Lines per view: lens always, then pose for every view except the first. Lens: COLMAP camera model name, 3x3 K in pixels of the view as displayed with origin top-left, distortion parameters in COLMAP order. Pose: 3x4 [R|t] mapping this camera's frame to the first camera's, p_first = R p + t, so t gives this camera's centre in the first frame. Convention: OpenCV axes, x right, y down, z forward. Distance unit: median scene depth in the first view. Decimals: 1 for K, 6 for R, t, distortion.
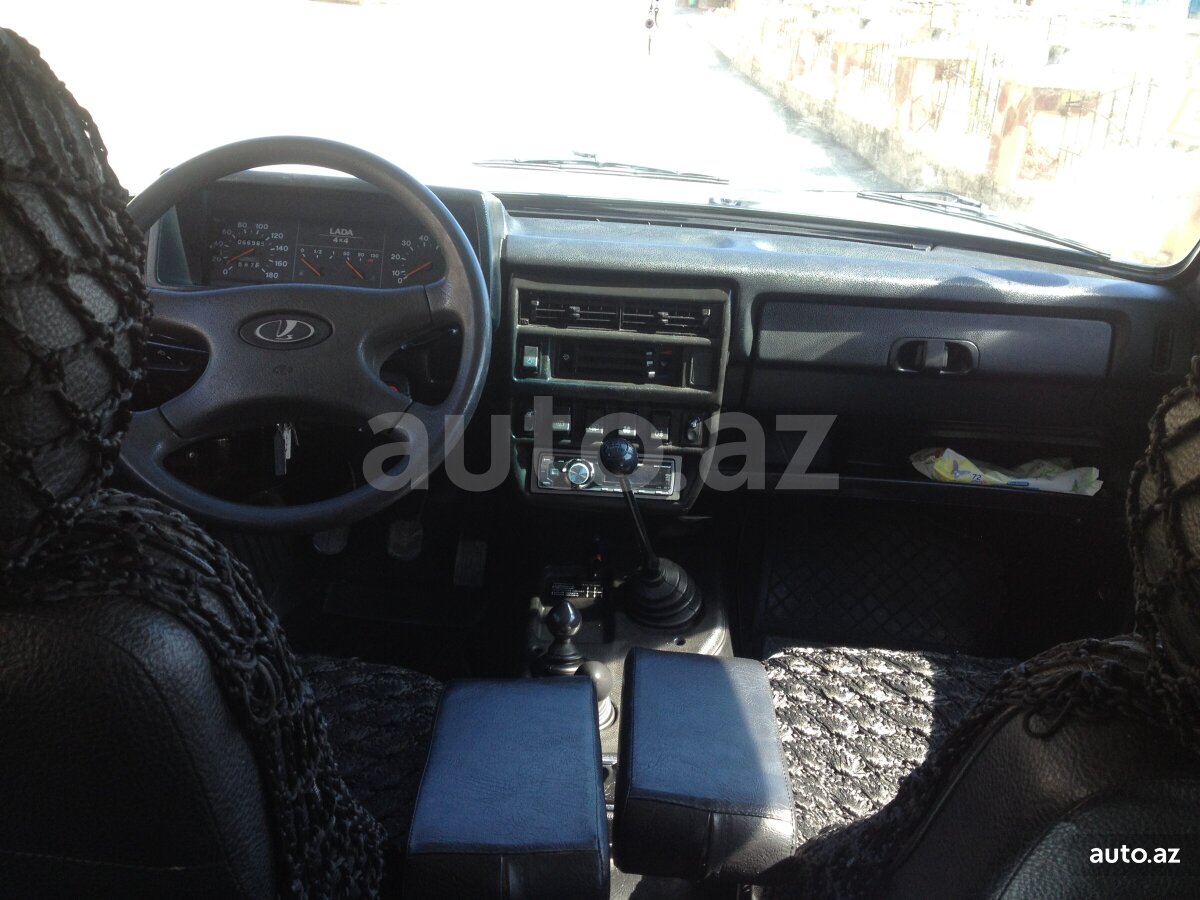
lens RADIAL K [[1209.6, 0, 602.4], [0, 1209.6, 447.5], [0, 0, 1]] dist [-0.001989, 0.000000]
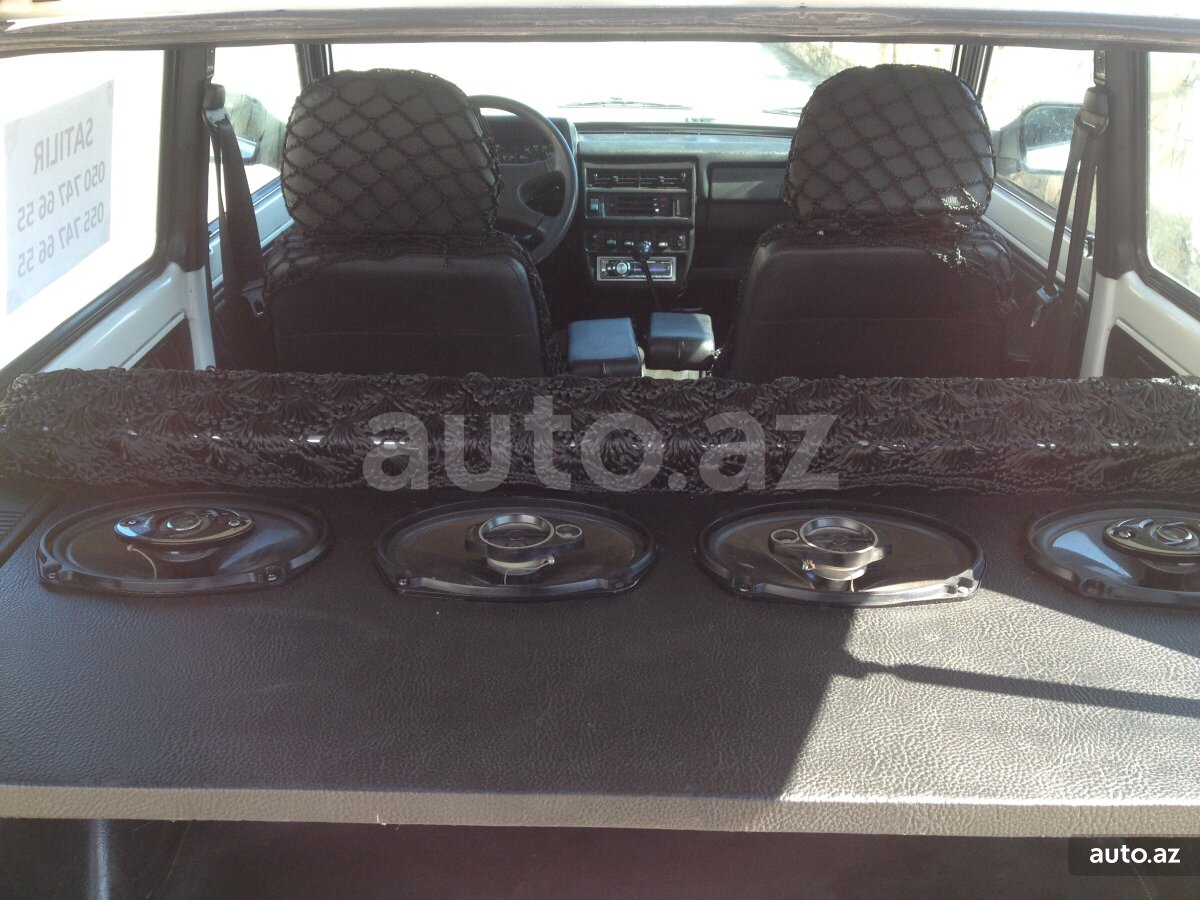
lens RADIAL K [[1209.6, 0, 597.9], [0, 1209.6, 453.2], [0, 0, 1]] dist [-0.001989, 0.000000]
pose [[0.997901, -0.052362, -0.038104, -0.000266], [0.053616, 0.998028, 0.032657, 0.261516], [0.036319, -0.034631, 0.998740, -0.954785]]
